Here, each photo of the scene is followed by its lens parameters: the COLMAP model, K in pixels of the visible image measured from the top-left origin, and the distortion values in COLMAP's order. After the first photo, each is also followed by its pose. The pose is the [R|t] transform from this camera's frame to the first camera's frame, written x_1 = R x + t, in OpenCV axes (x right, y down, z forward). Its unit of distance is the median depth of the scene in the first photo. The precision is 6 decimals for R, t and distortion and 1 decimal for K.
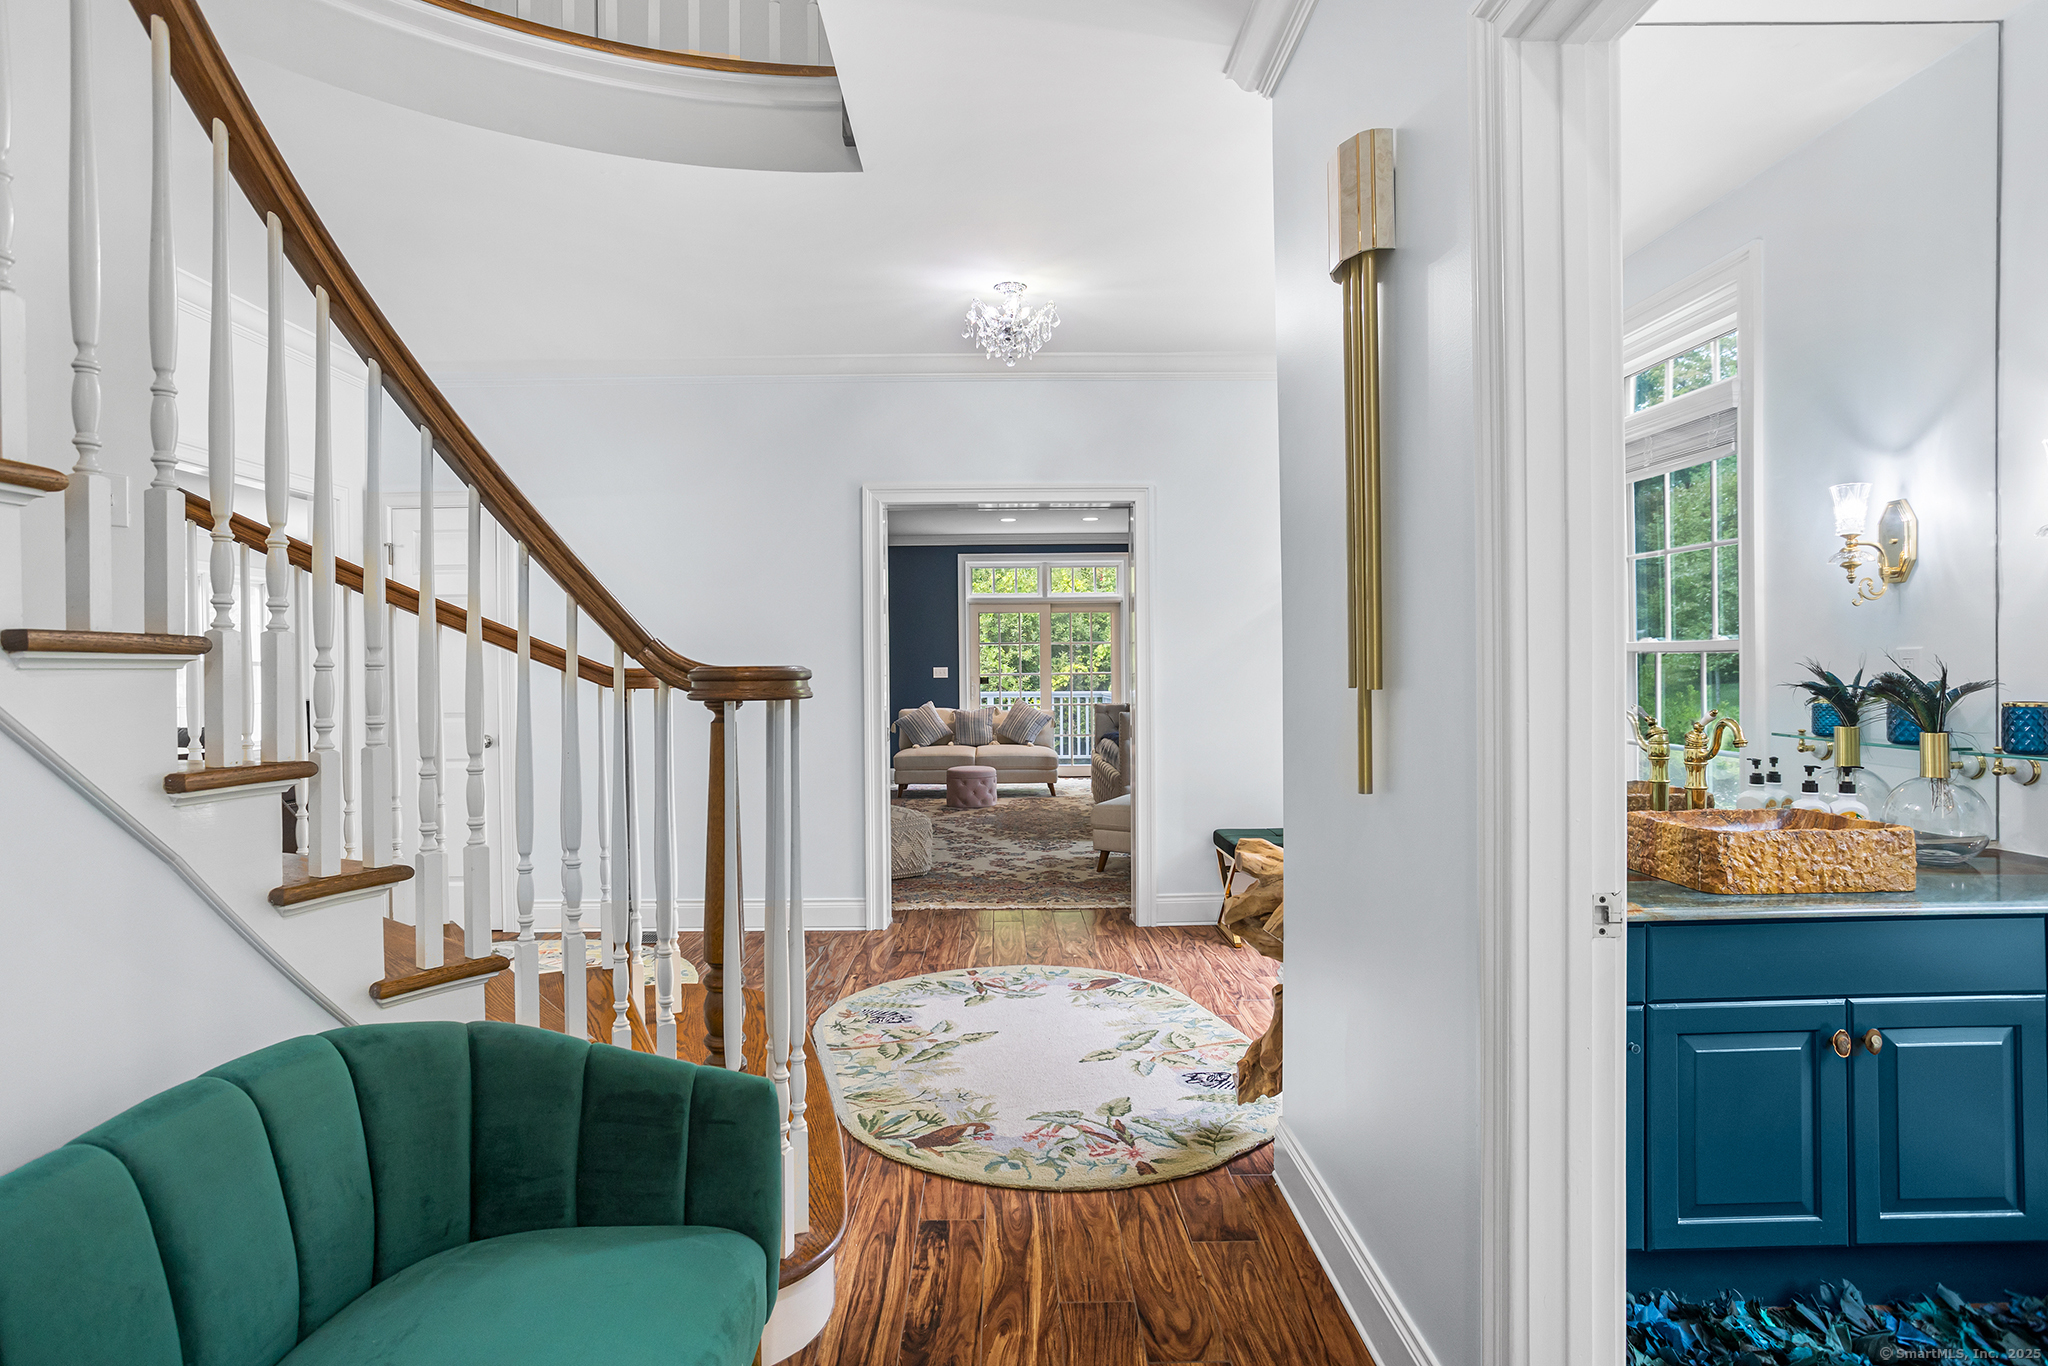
lens RADIAL K [[1102.9, 0, 1022.7], [0, 1102.9, 678.3], [0, 0, 1]] dist [-0.021655, 0.011065]
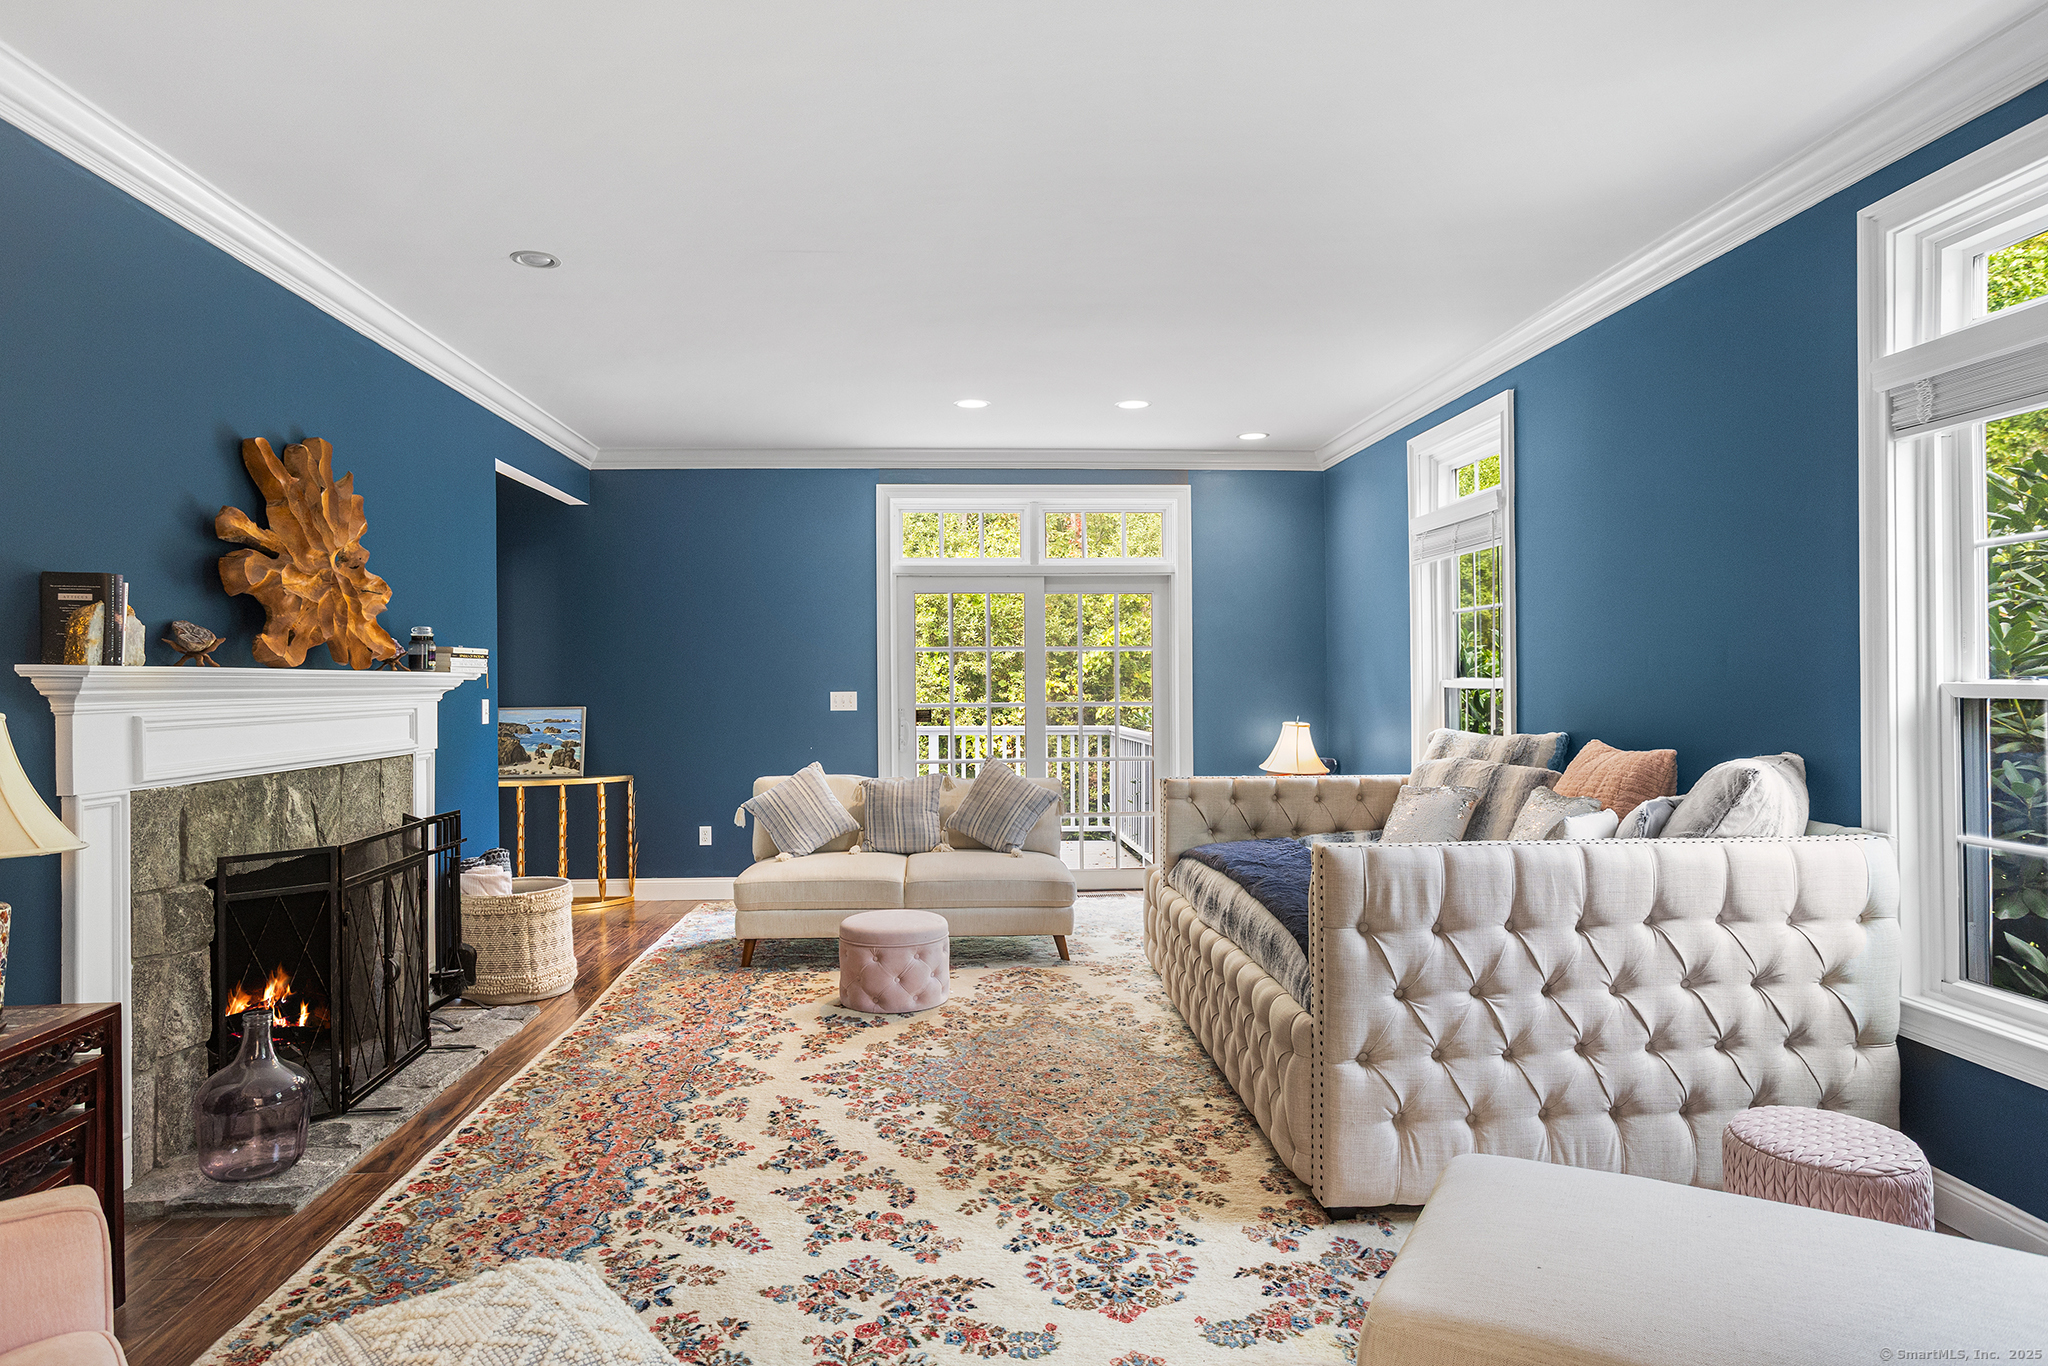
lens RADIAL K [[1254.4, 0, 1021.3], [0, 1254.4, 680.0], [0, 0, 1]] dist [0.035226, 0.003916]
pose [[0.999035, 0.005651, 0.043554, -0.015546], [-0.005245, 0.999942, -0.009421, -0.011886], [-0.043605, 0.009184, 0.999007, 0.427823]]
